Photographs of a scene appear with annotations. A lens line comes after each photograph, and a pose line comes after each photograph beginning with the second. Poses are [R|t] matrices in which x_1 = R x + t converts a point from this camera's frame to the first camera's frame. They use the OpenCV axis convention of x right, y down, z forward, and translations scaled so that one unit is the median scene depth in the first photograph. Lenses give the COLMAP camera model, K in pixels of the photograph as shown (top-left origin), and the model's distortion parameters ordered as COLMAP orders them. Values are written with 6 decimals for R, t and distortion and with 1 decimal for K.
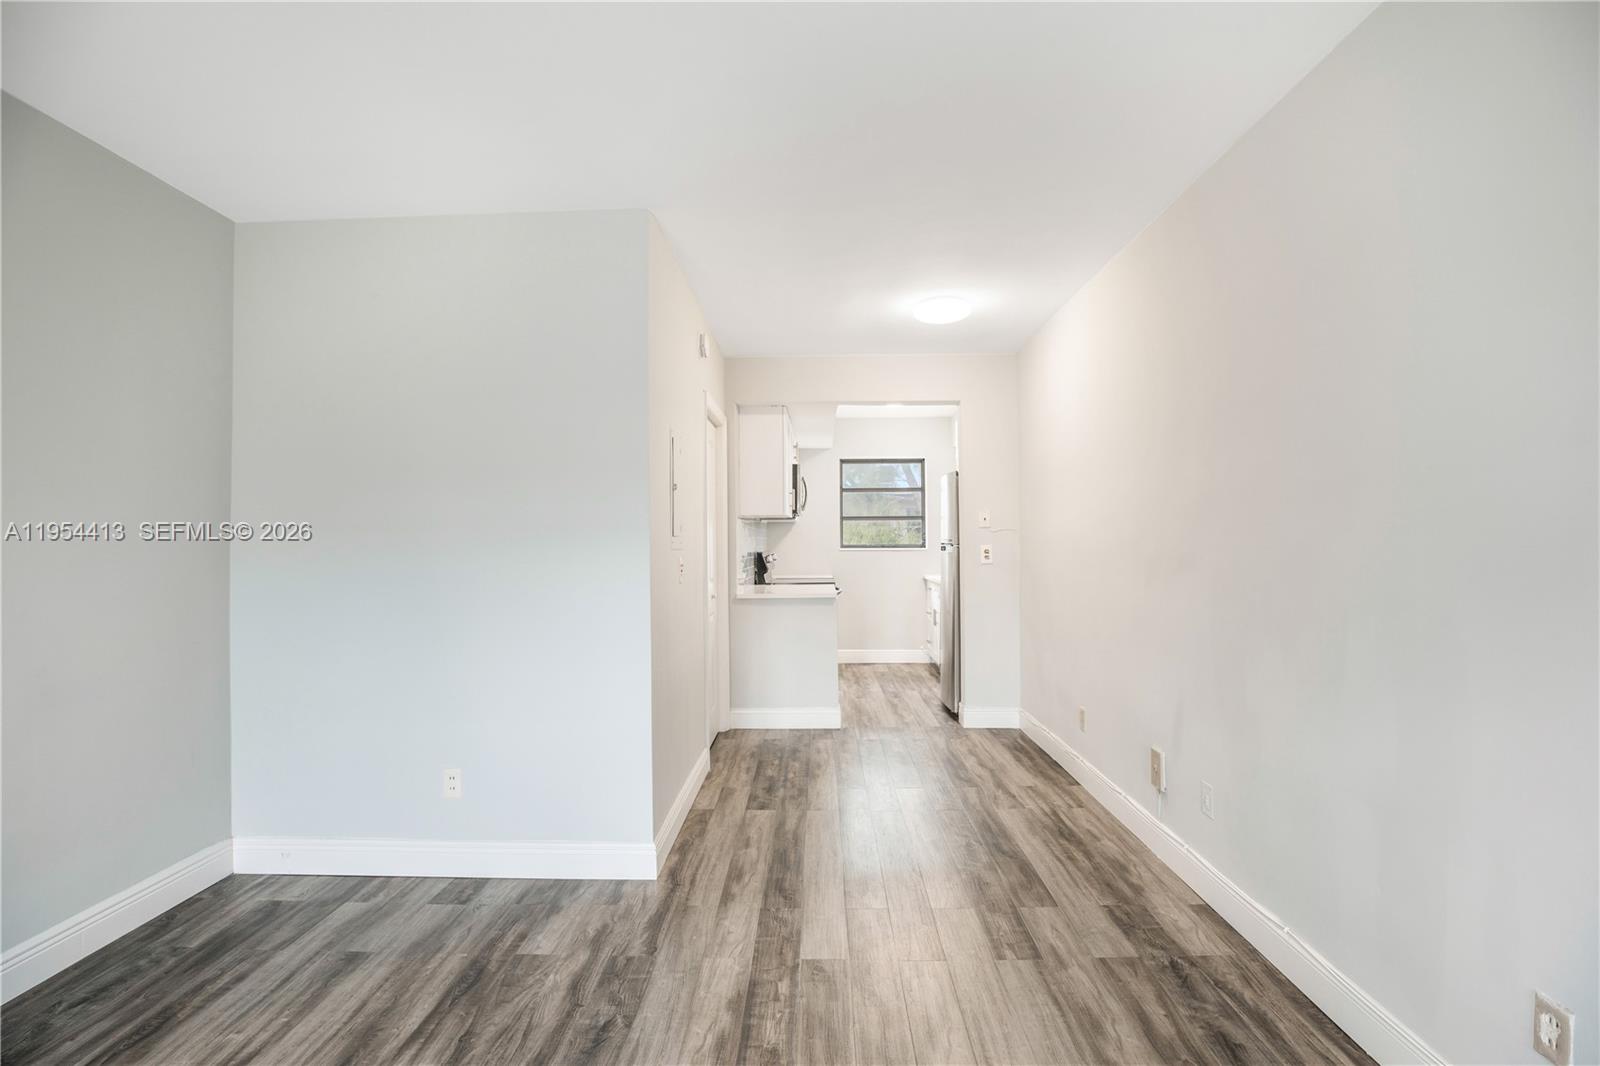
lens RADIAL K [[749.2, 0, 810.5], [0, 749.2, 530.3], [0, 0, 1]] dist [-0.039181, 0.010874]
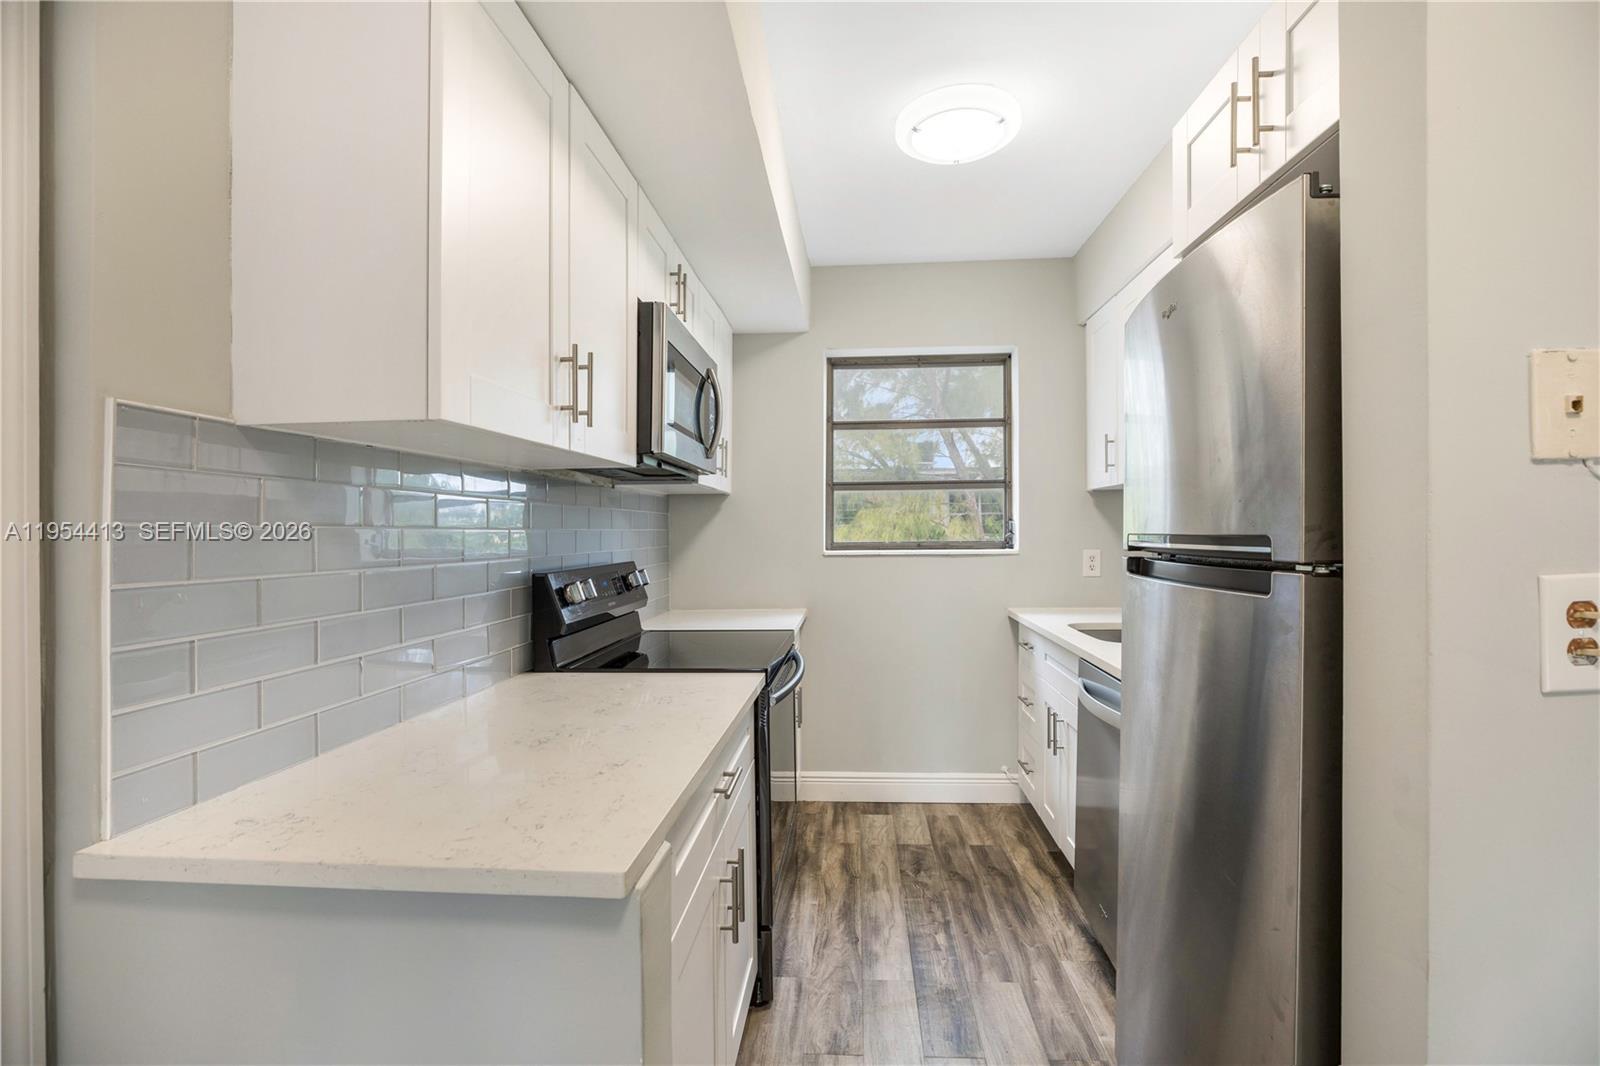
lens RADIAL K [[749.2, 0, 815.6], [0, 749.2, 540.5], [0, 0, 1]] dist [-0.039181, 0.010874]
pose [[0.999360, 0.001286, -0.035747, 0.079800], [-0.000319, 0.999634, 0.027049, 0.008752], [0.035768, -0.027020, 0.998995, 0.867856]]
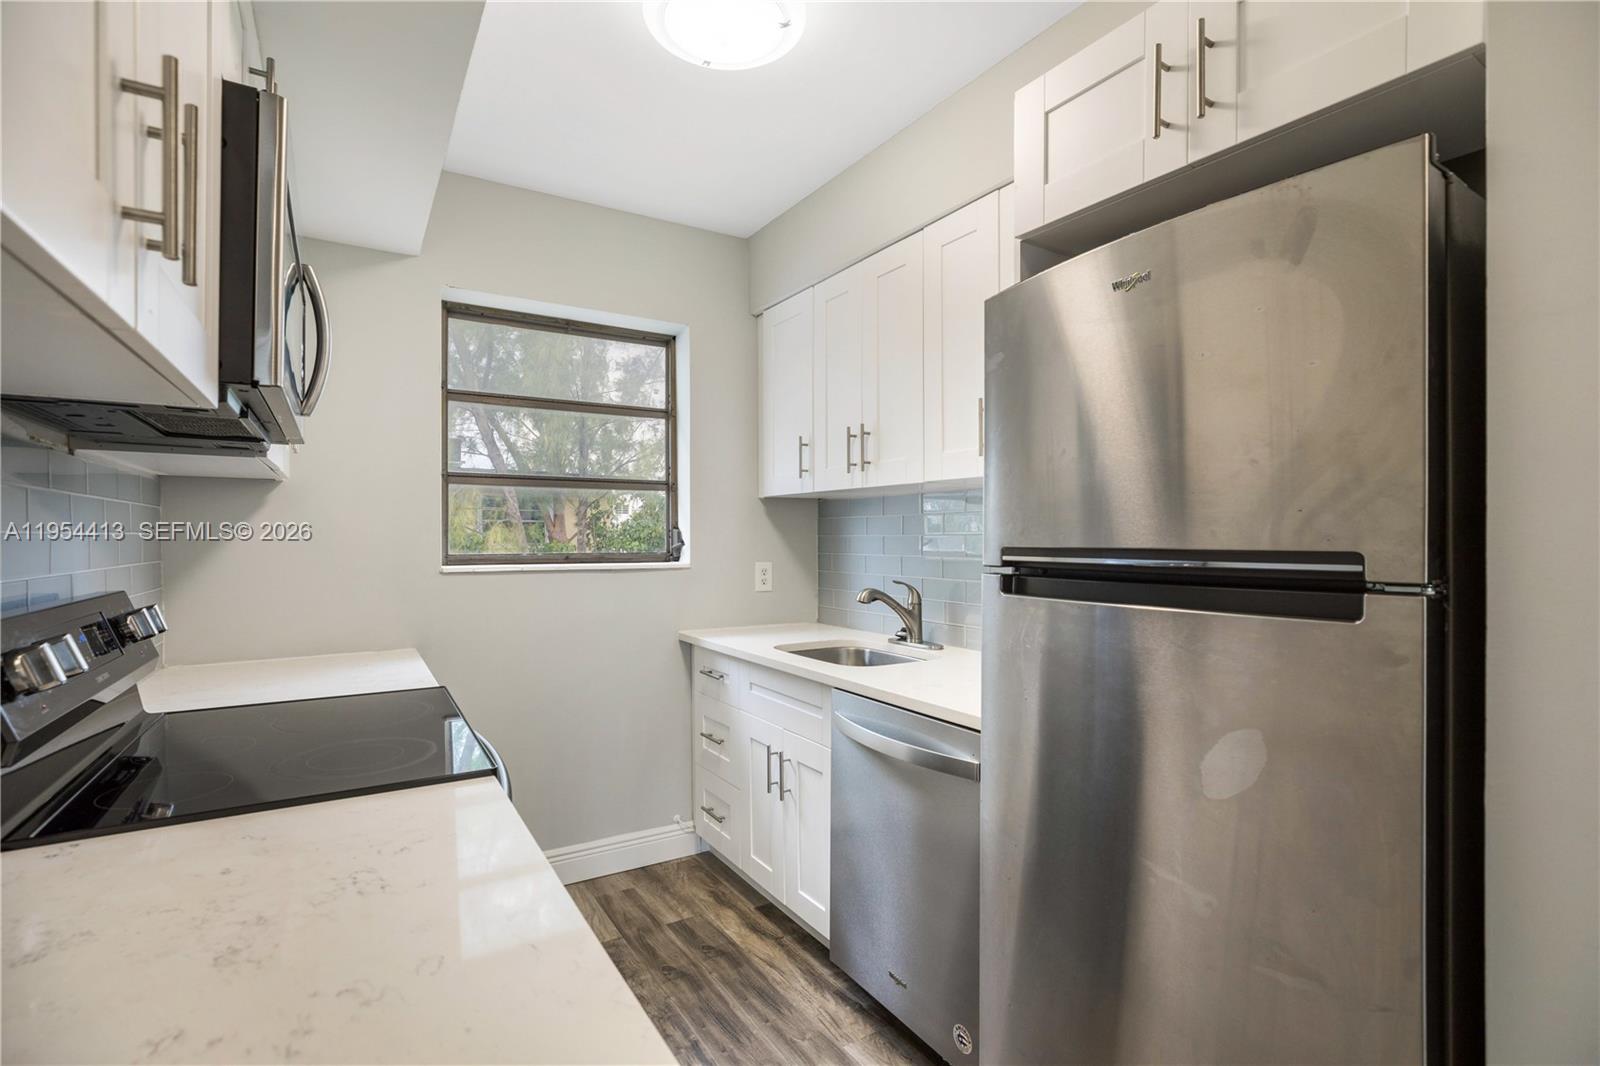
lens RADIAL K [[749.2, 0, 823.8], [0, 749.2, 557.8], [0, 0, 1]] dist [-0.039181, 0.010874]
pose [[0.825114, -0.003067, 0.564958, -0.011306], [-0.017801, 0.999348, 0.031422, 0.011366], [-0.564686, -0.035983, 0.824521, 1.016276]]
